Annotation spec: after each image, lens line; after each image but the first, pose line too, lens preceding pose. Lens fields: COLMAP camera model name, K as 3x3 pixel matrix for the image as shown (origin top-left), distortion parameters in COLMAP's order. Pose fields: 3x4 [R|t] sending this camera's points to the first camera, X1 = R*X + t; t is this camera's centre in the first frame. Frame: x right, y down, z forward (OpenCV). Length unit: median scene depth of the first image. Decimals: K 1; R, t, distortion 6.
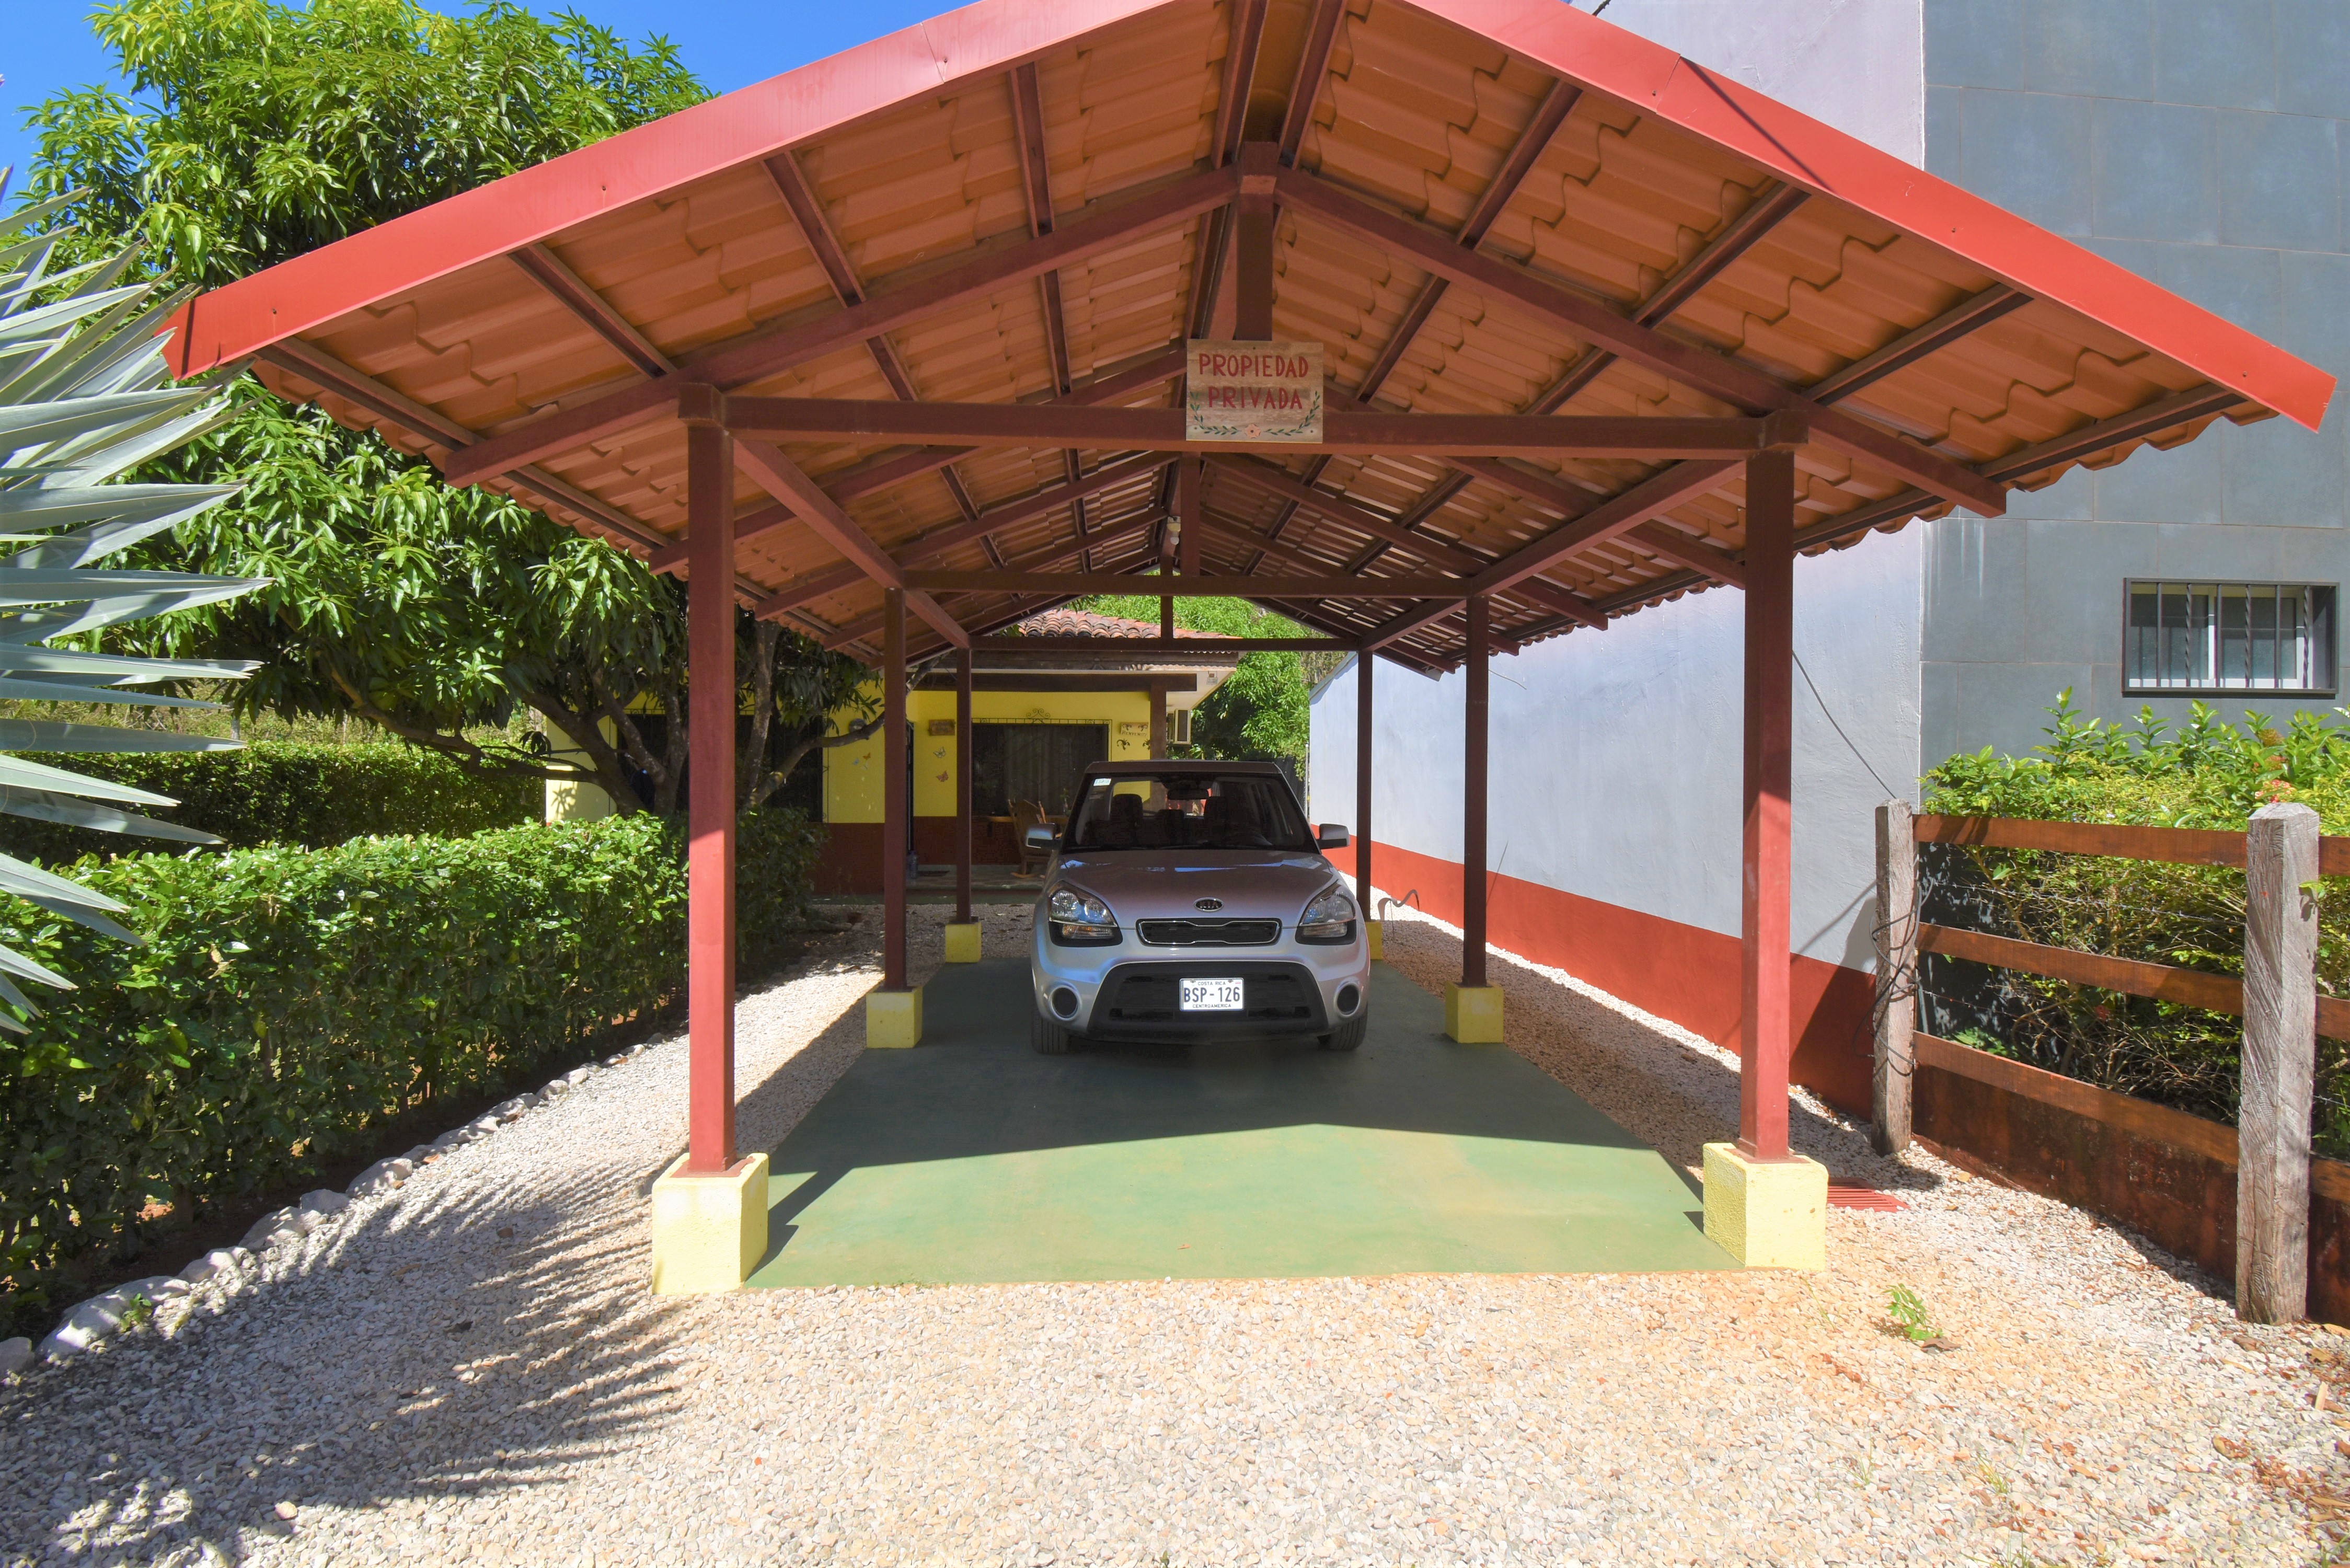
lens RADIAL K [[1154.7, 0, 1171.6], [0, 1154.7, 783.3], [0, 0, 1]] dist [-0.003557, -0.000664]
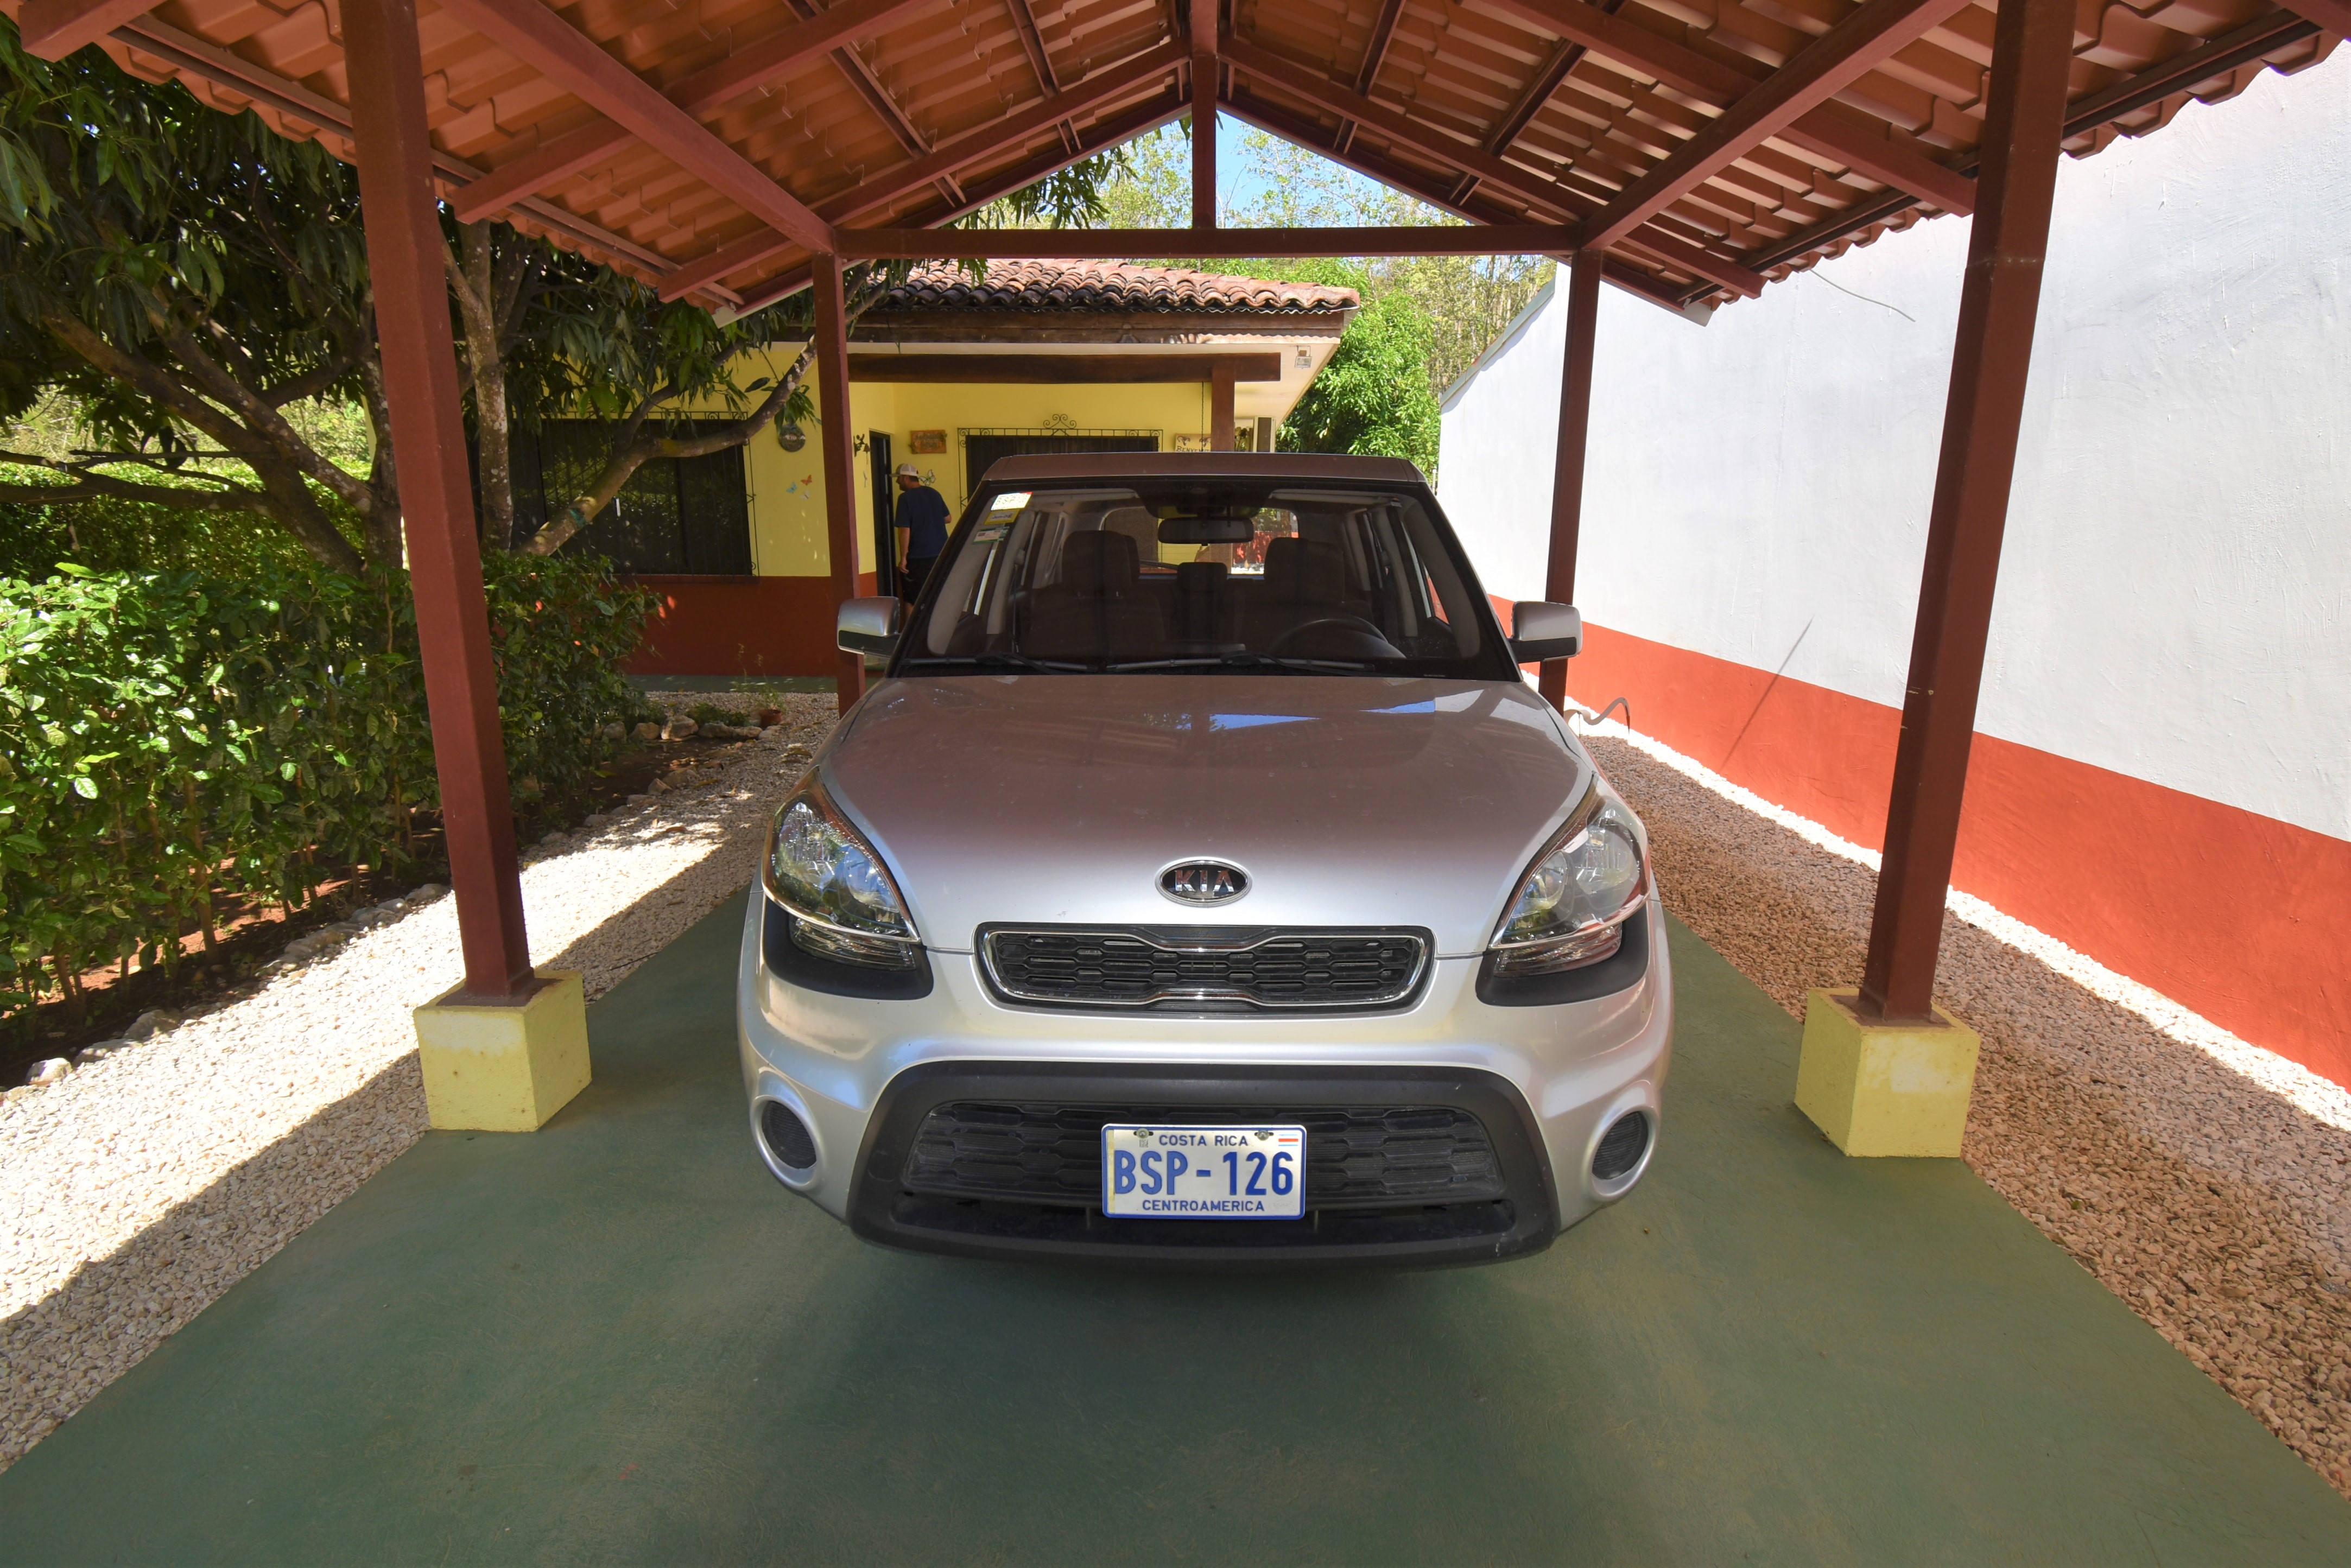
lens RADIAL K [[1155.1, 0, 1186.4], [0, 1155.1, 787.1], [0, 0, 1]] dist [-0.003557, -0.000664]
pose [[0.997210, 0.018232, -0.072391, 0.041784], [-0.002028, 0.975974, 0.217875, 0.009833], [0.074625, -0.217121, 0.973288, 0.587862]]
